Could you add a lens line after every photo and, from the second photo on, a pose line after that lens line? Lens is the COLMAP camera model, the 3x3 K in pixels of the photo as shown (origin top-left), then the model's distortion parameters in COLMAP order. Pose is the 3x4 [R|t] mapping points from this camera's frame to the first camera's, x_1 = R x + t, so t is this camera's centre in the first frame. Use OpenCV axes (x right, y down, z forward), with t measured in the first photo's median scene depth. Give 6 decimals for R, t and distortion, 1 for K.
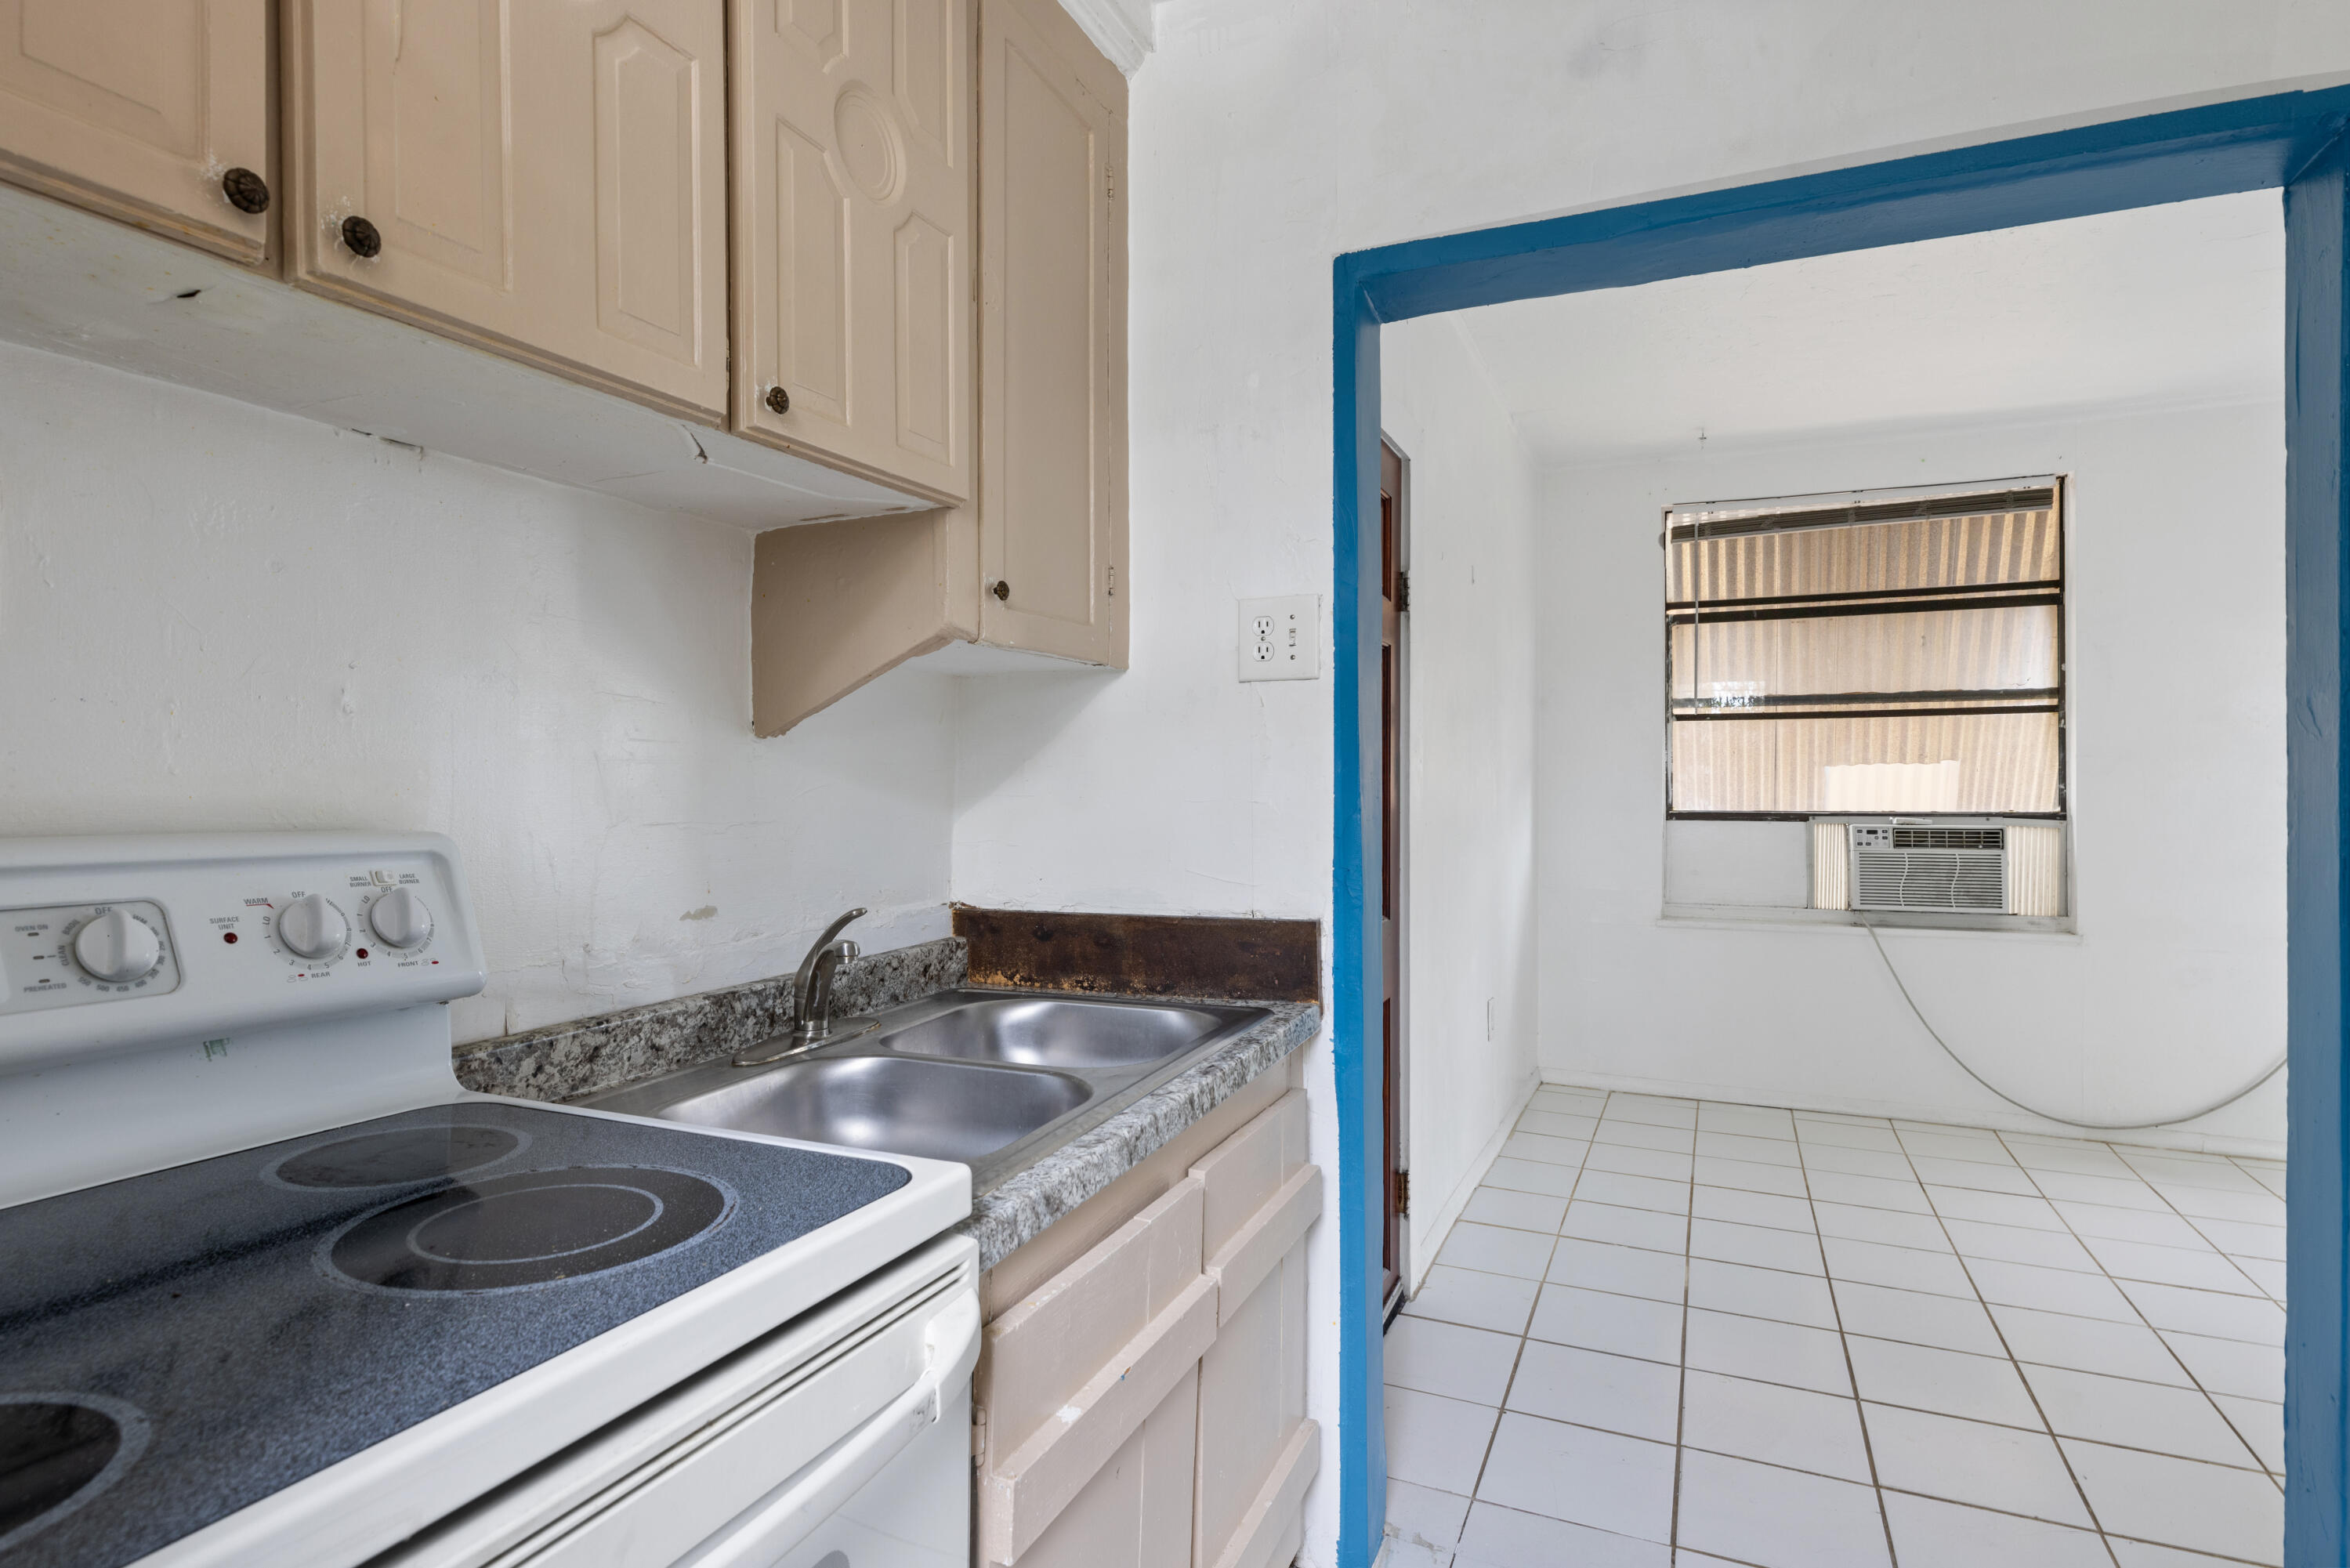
lens RADIAL K [[1243.4, 0, 1165.1], [0, 1243.4, 781.8], [0, 0, 1]] dist [-0.003903, -0.001211]
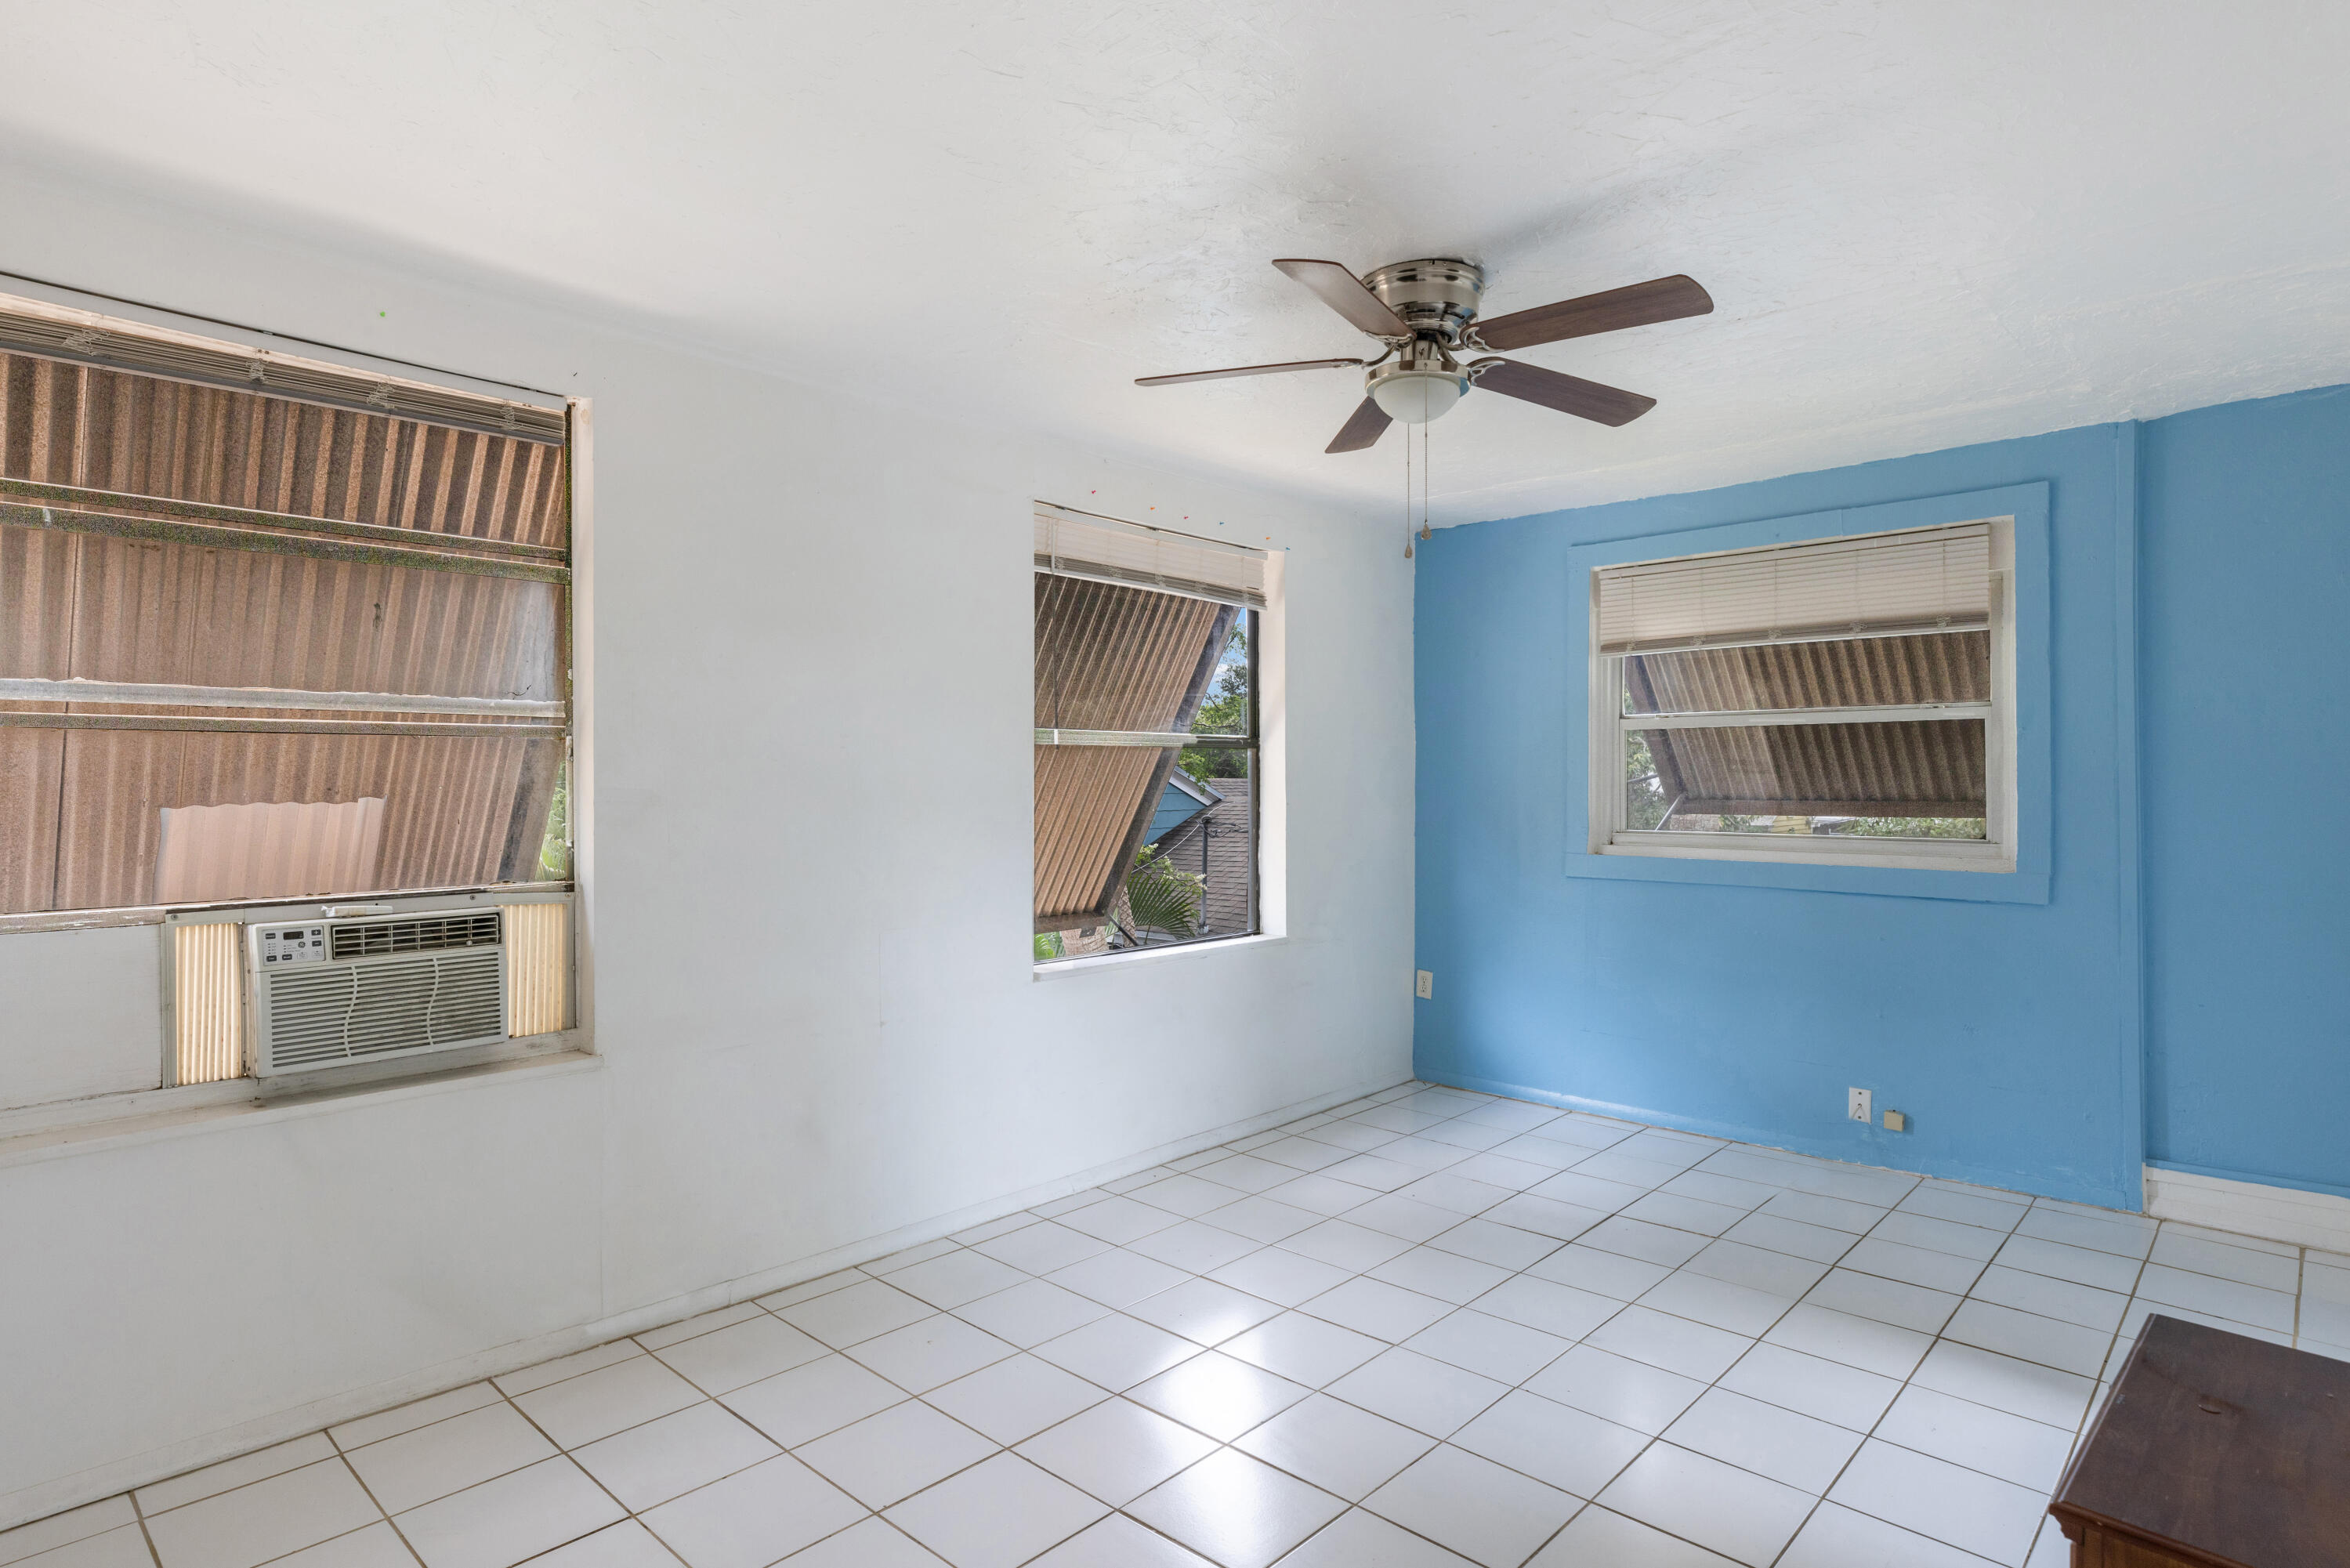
lens RADIAL K [[1243.4, 0, 1157.7], [0, 1243.4, 774.1], [0, 0, 1]] dist [-0.003903, -0.001211]
pose [[0.347463, 0.012087, 0.937616, 0.173705], [0.000172, 0.999916, -0.012954, -0.026052], [-0.937694, 0.004663, 0.347431, 0.432340]]
